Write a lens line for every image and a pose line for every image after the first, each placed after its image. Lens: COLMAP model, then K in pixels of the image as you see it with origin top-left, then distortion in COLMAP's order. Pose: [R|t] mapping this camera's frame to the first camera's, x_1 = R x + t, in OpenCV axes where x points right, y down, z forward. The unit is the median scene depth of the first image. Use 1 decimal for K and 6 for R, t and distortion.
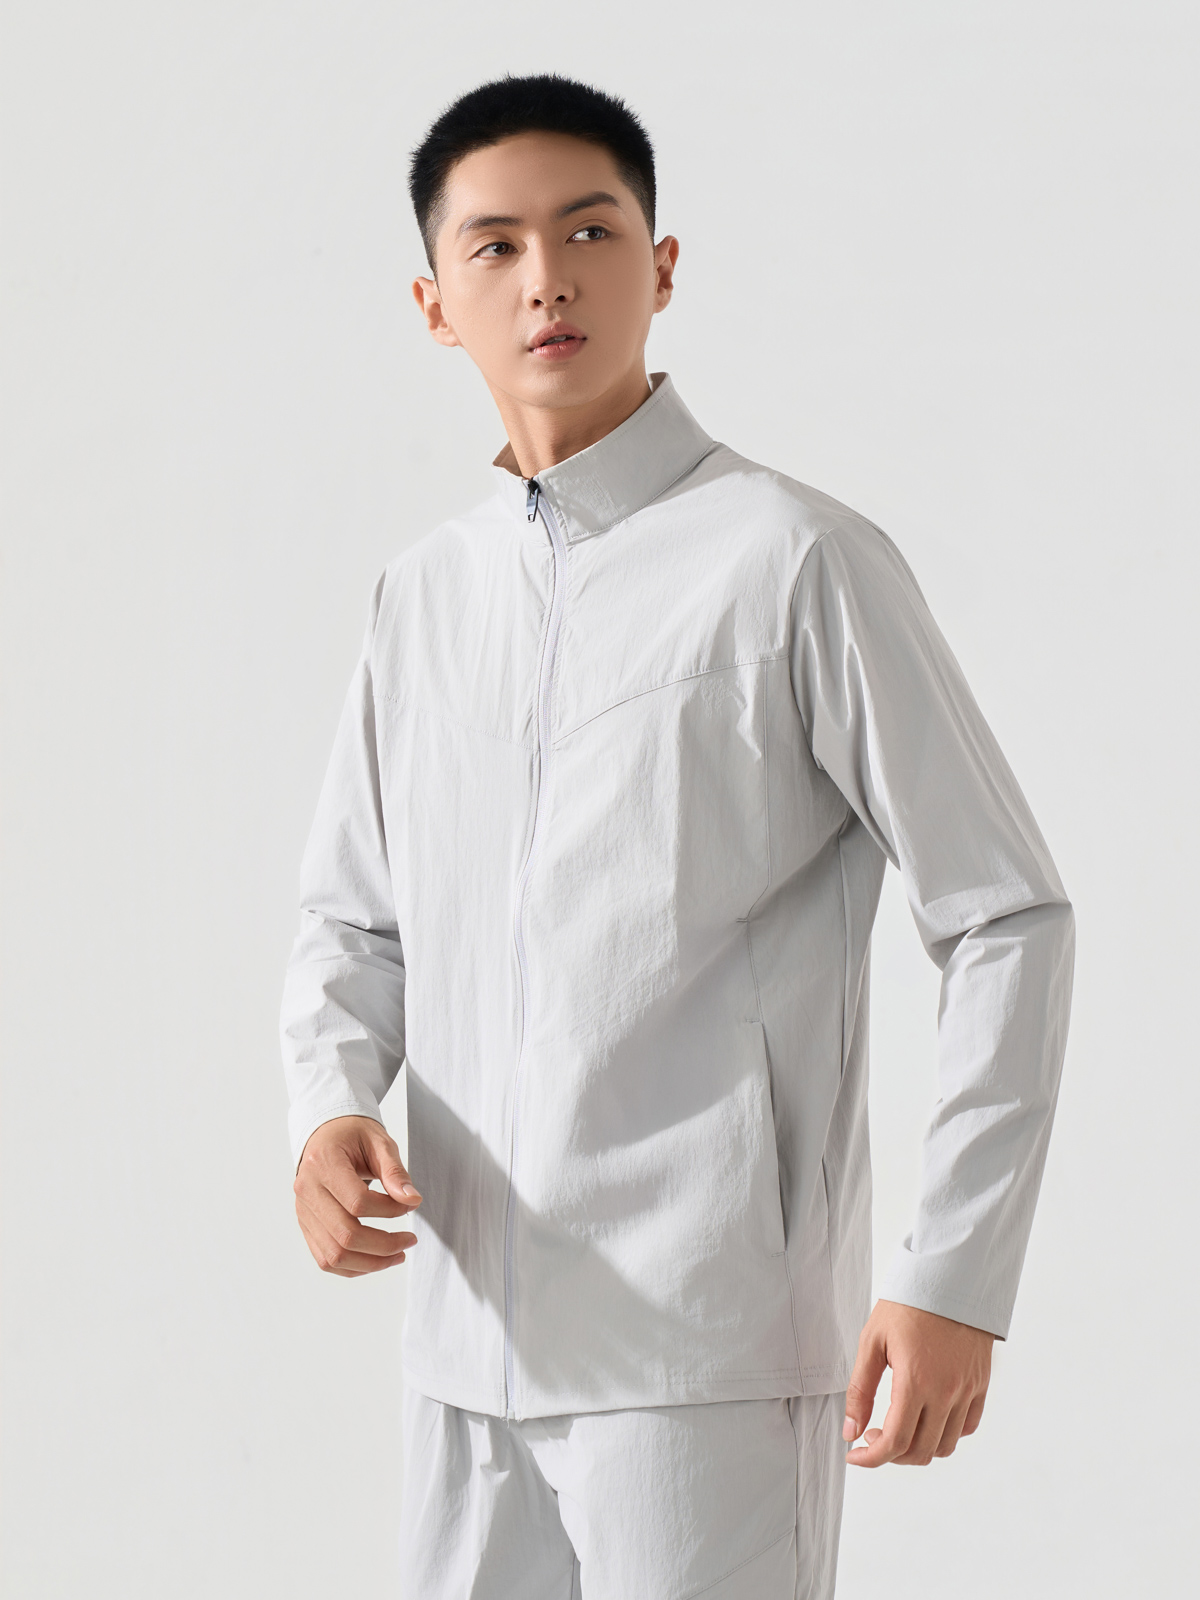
lens RADIAL K [[2959.6, 0, 600.0], [0, 2959.6, 800.0], [0, 0, 1]] dist [0.007791, 0.001902]
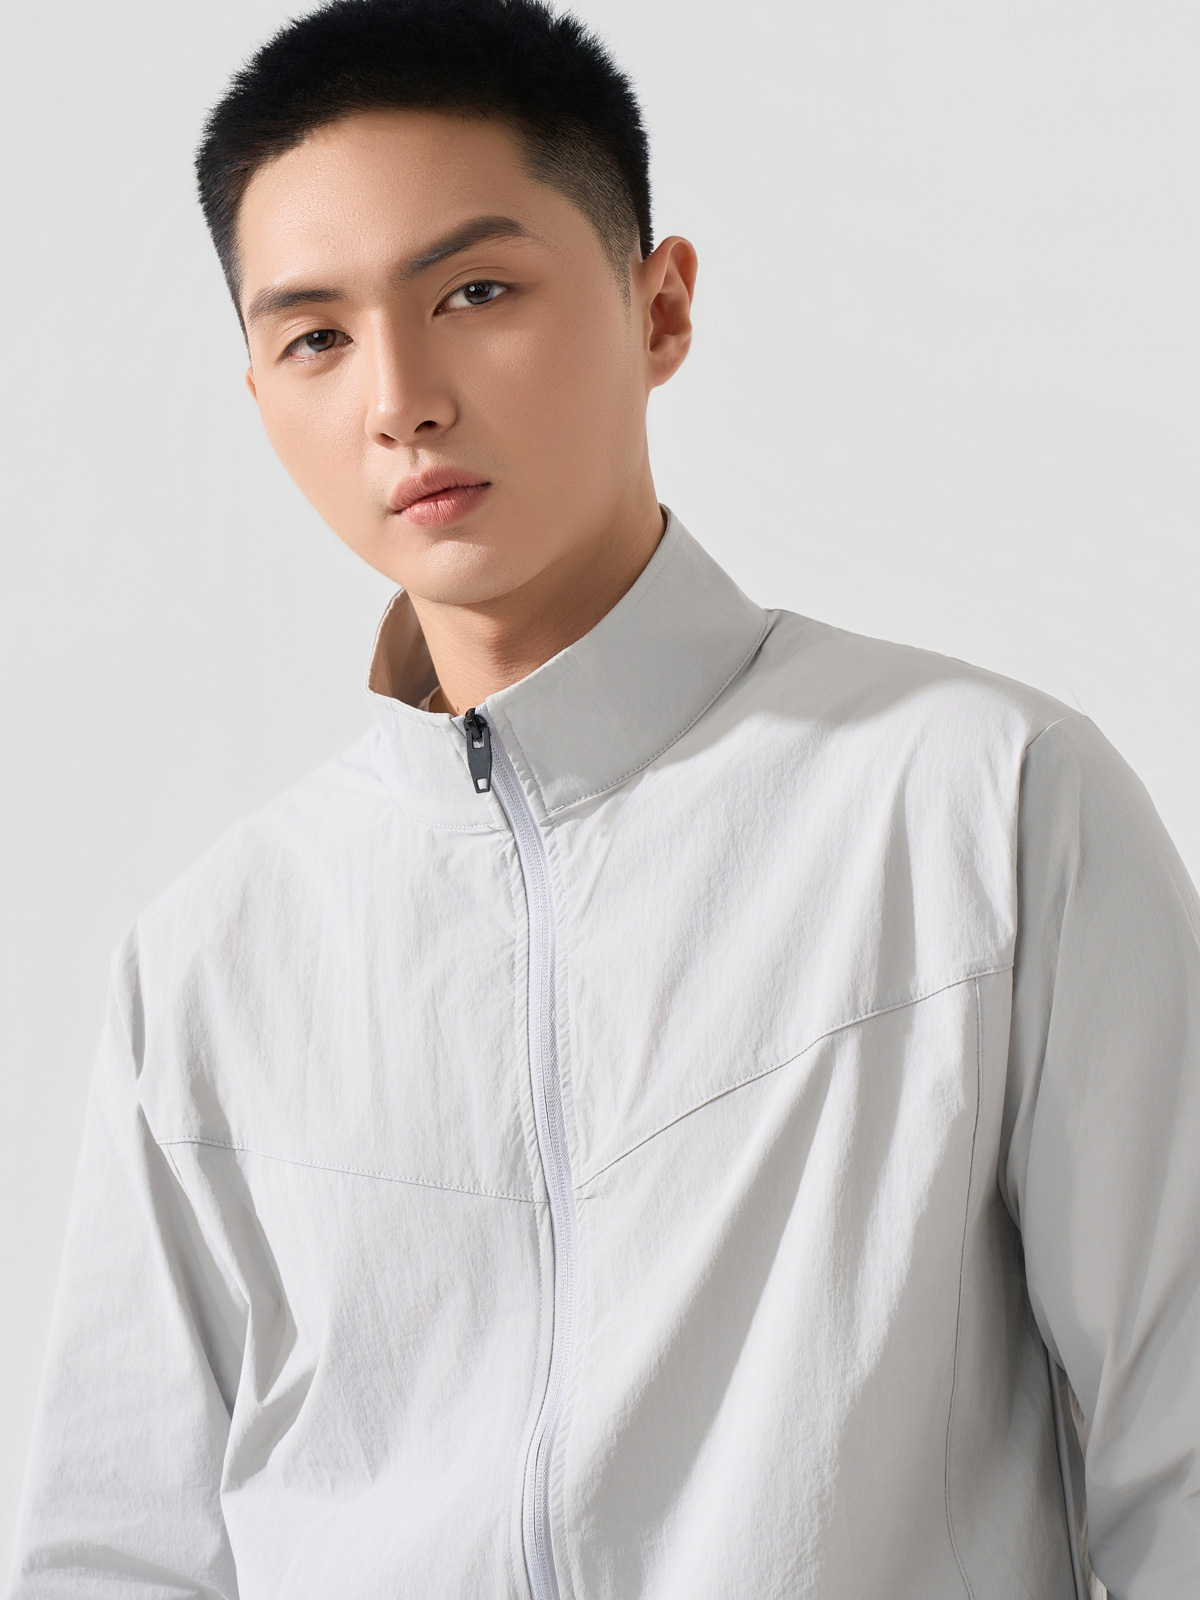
lens RADIAL K [[3131.7, 0, 600.0], [0, 3131.7, 800.0], [0, 0, 1]] dist [0.505691, 0.138012]
pose [[0.983137, -0.138675, 0.119214, -0.070329], [0.150751, 0.983597, -0.099055, -0.030636], [-0.103522, 0.115356, 0.987915, 0.414435]]
